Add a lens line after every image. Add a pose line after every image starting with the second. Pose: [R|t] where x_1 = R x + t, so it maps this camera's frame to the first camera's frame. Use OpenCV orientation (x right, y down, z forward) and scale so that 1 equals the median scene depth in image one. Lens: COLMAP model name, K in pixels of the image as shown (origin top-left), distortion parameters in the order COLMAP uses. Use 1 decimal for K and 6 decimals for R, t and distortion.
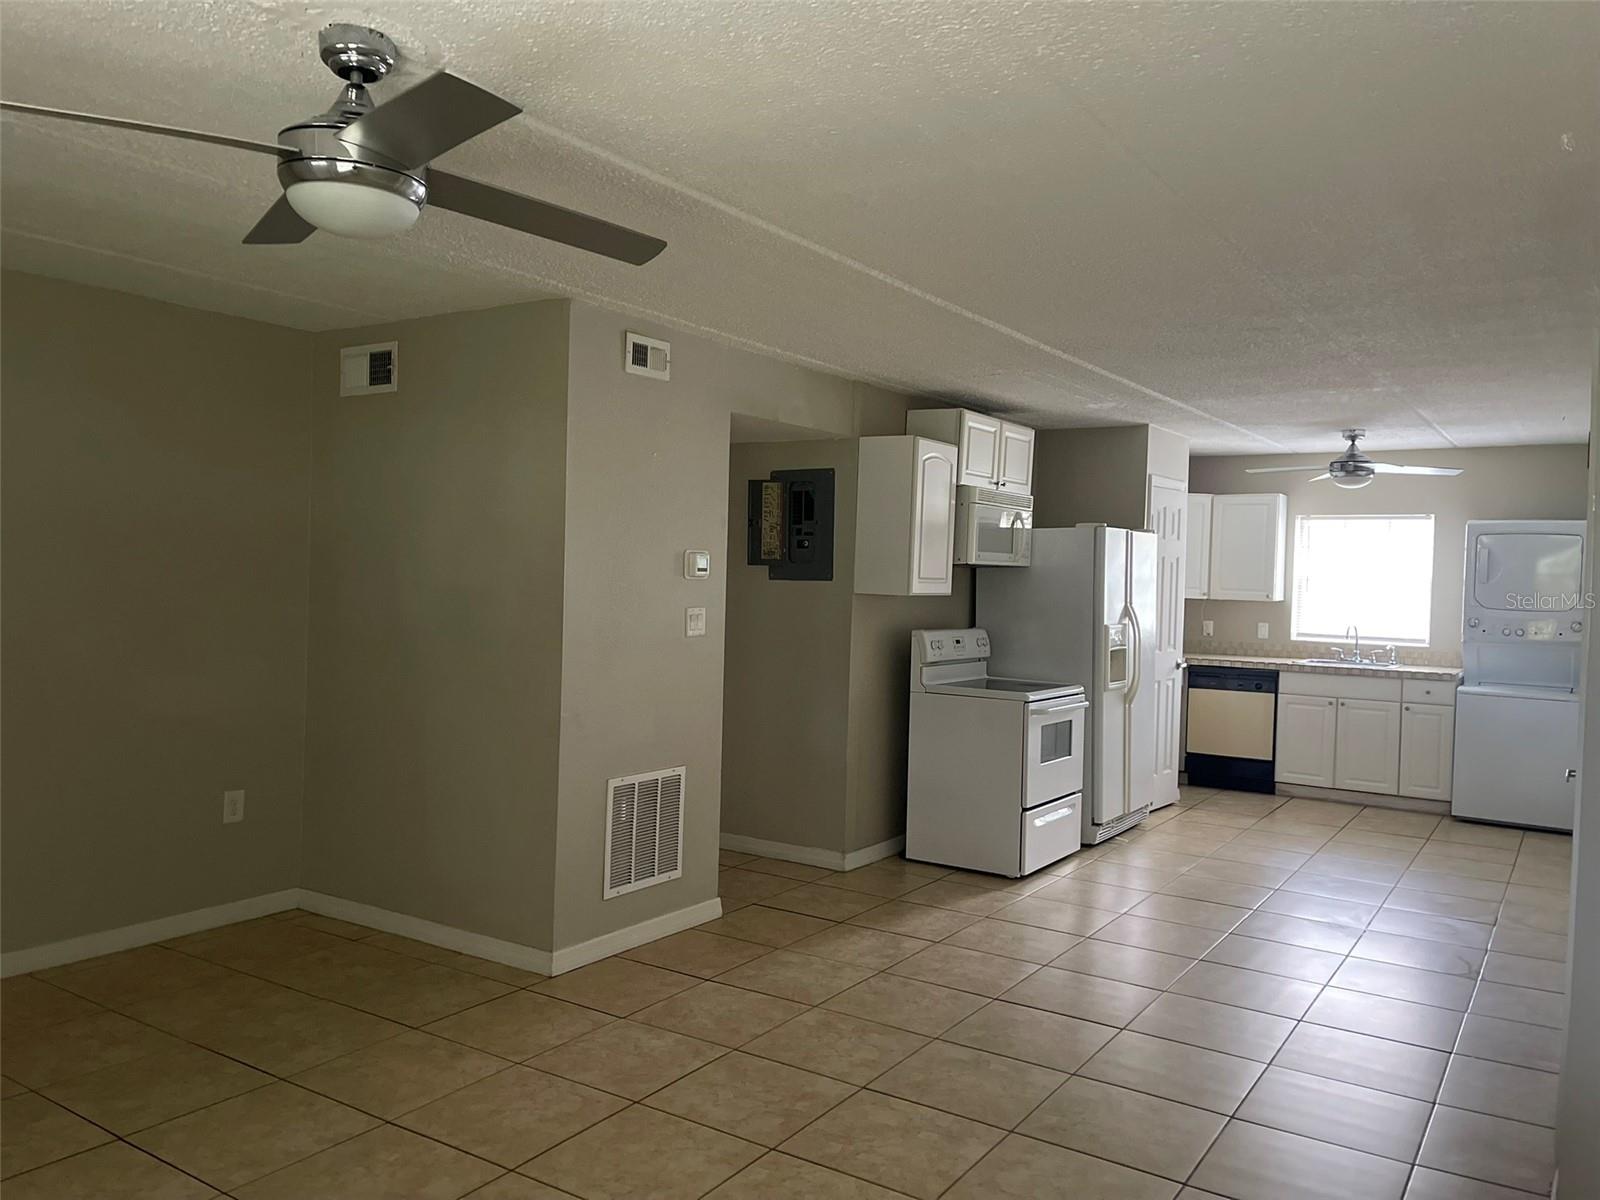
lens RADIAL K [[1201.9, 0, 815.2], [0, 1201.9, 615.8], [0, 0, 1]] dist [0.058944, -0.073352]
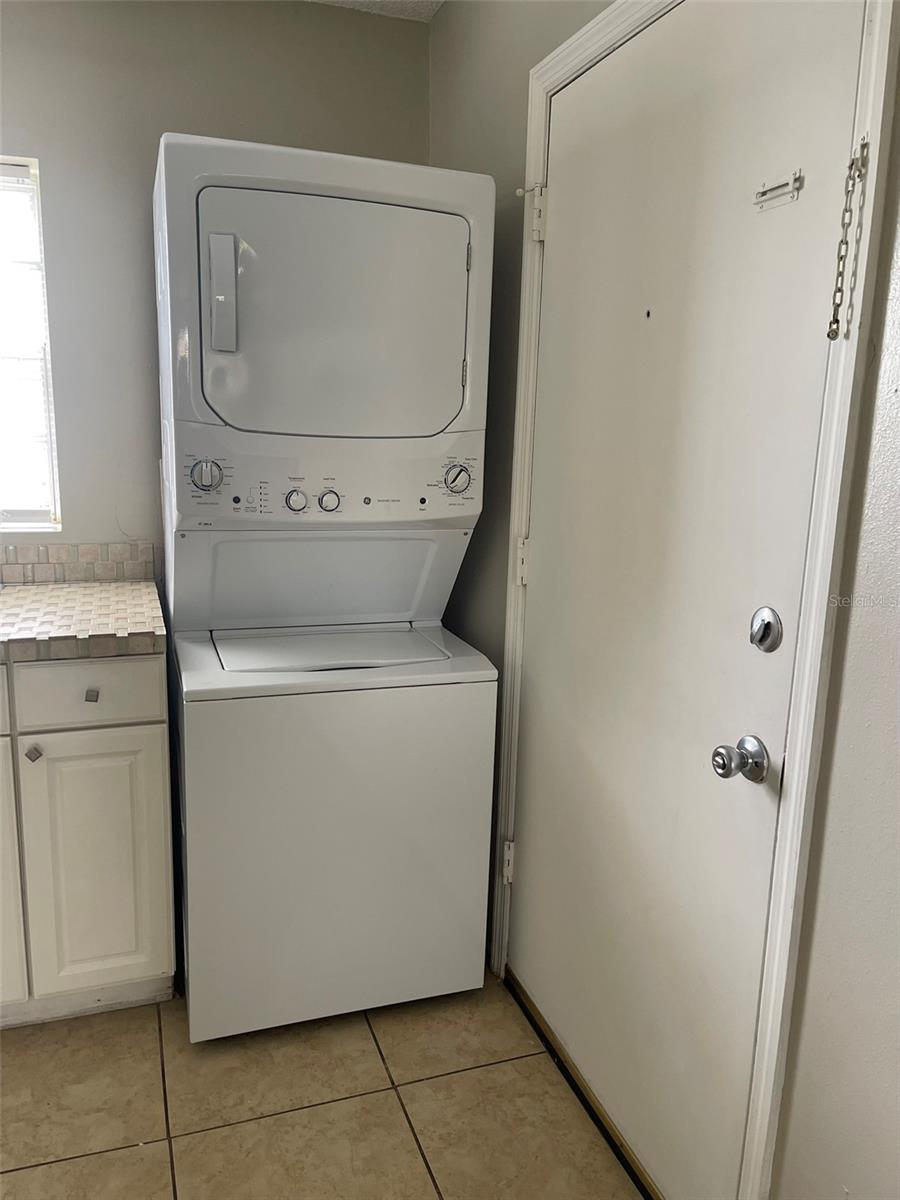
lens RADIAL K [[901.5, 0, 448.9], [0, 901.5, 604.9], [0, 0, 1]] dist [0.058944, -0.073352]
pose [[0.607216, -0.167192, 0.776747, 0.058328], [0.016040, 0.979990, 0.198400, -0.001193], [-0.794375, -0.108012, 0.597748, 0.120636]]
